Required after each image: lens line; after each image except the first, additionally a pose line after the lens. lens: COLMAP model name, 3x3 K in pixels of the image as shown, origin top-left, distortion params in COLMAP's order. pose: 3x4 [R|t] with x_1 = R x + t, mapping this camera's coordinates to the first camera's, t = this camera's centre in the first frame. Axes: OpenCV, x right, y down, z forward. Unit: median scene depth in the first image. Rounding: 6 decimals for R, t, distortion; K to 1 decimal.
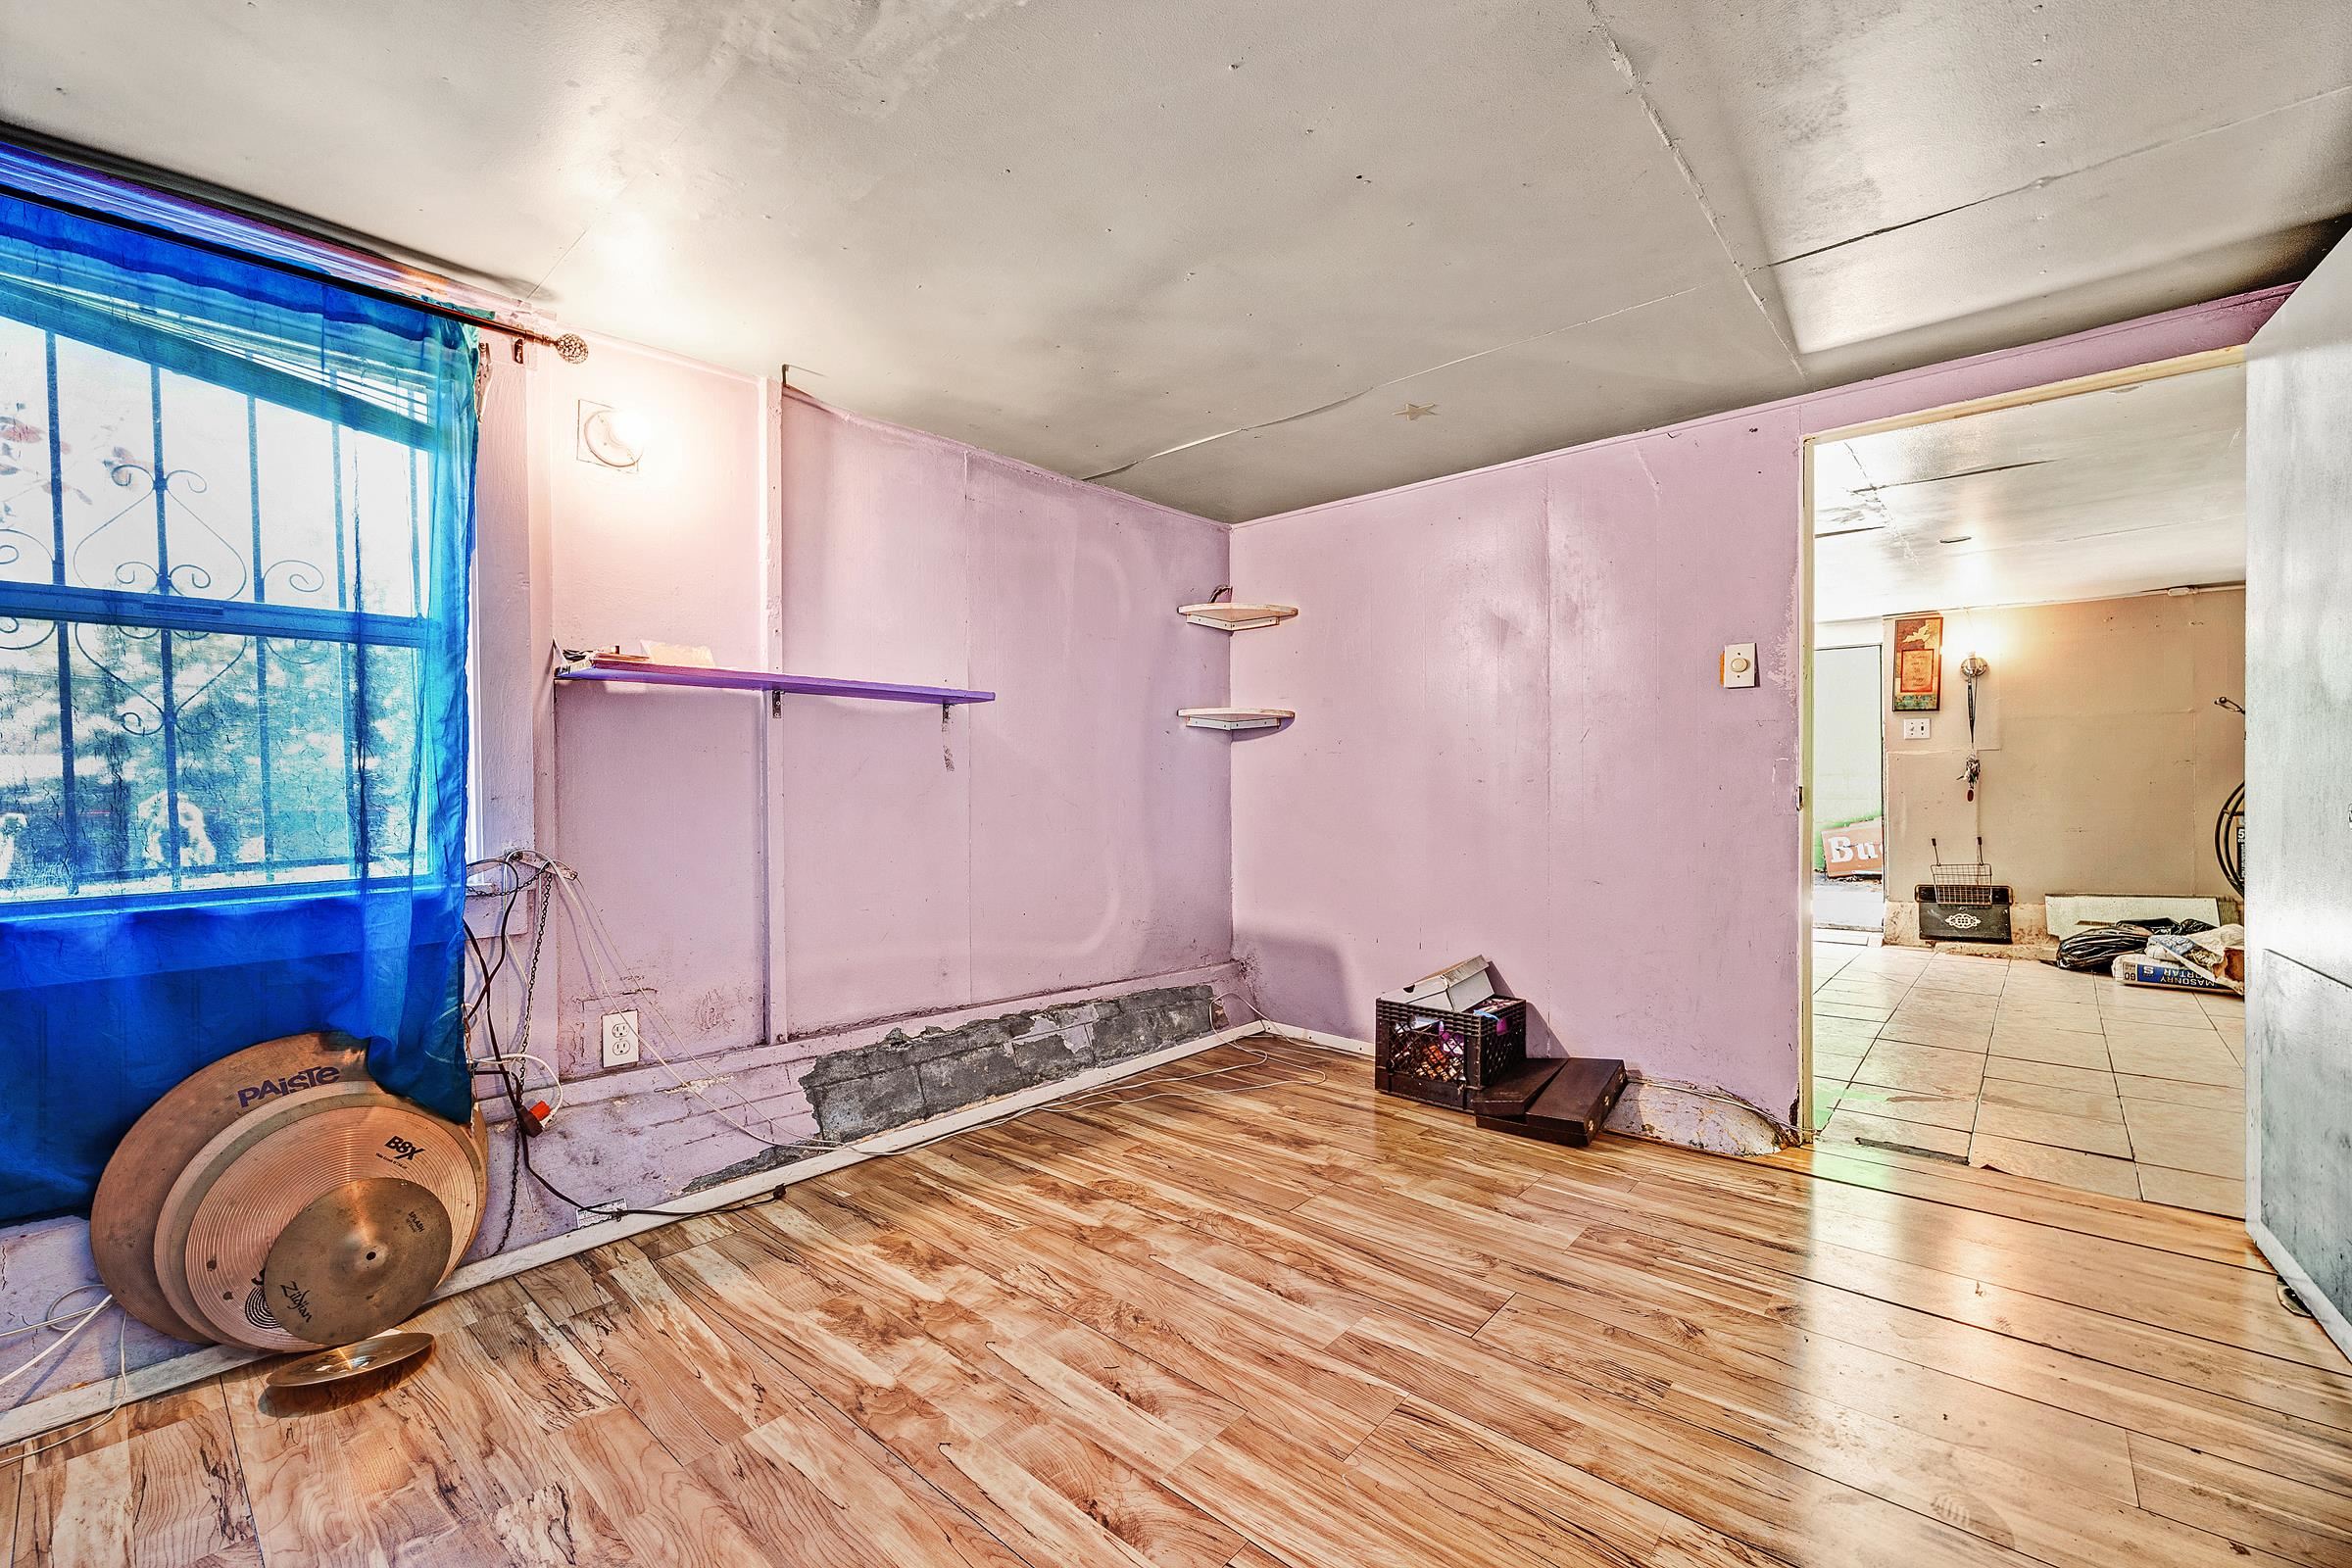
lens RADIAL K [[953.1, 0, 1183.8], [0, 953.1, 787.6], [0, 0, 1]] dist [0.002313, 0.000514]
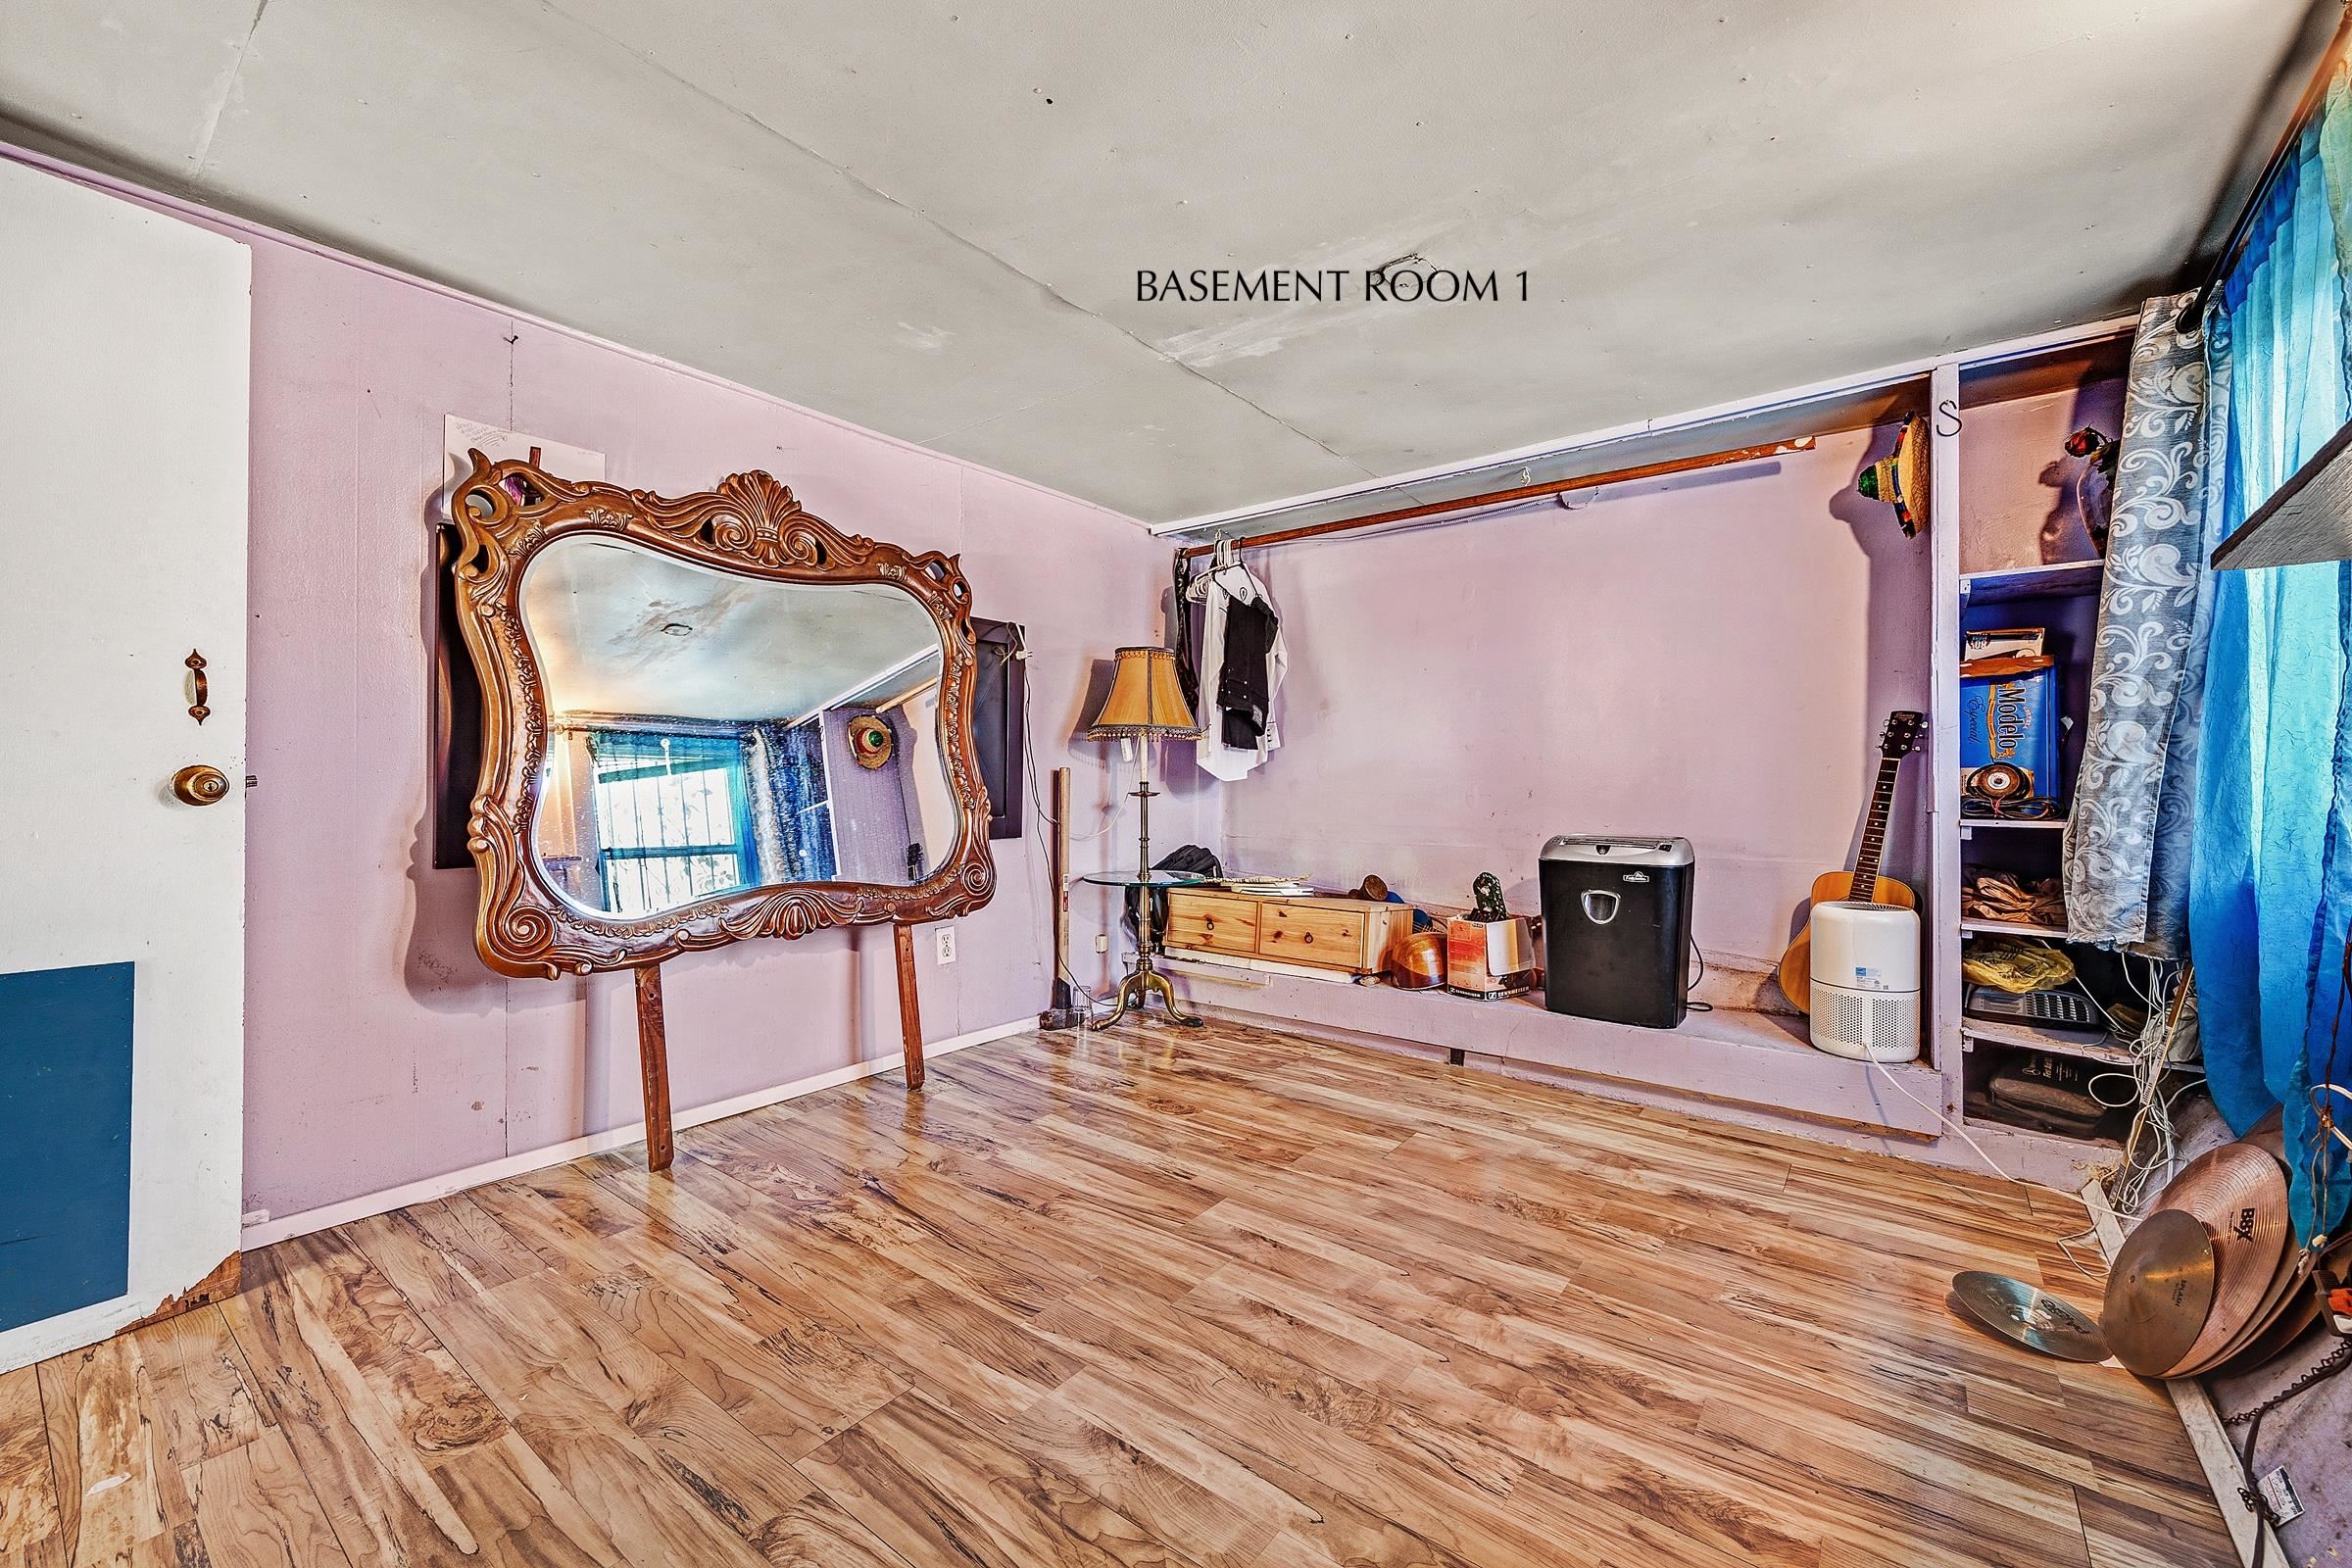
lens RADIAL K [[953.1, 0, 1171.6], [0, 953.1, 785.0], [0, 0, 1]] dist [0.002313, 0.000514]
pose [[-0.998675, 0.002057, -0.051424, 0.108252], [0.001435, 0.999926, 0.012121, 0.010186], [0.051445, 0.012031, -0.998603, 1.893219]]
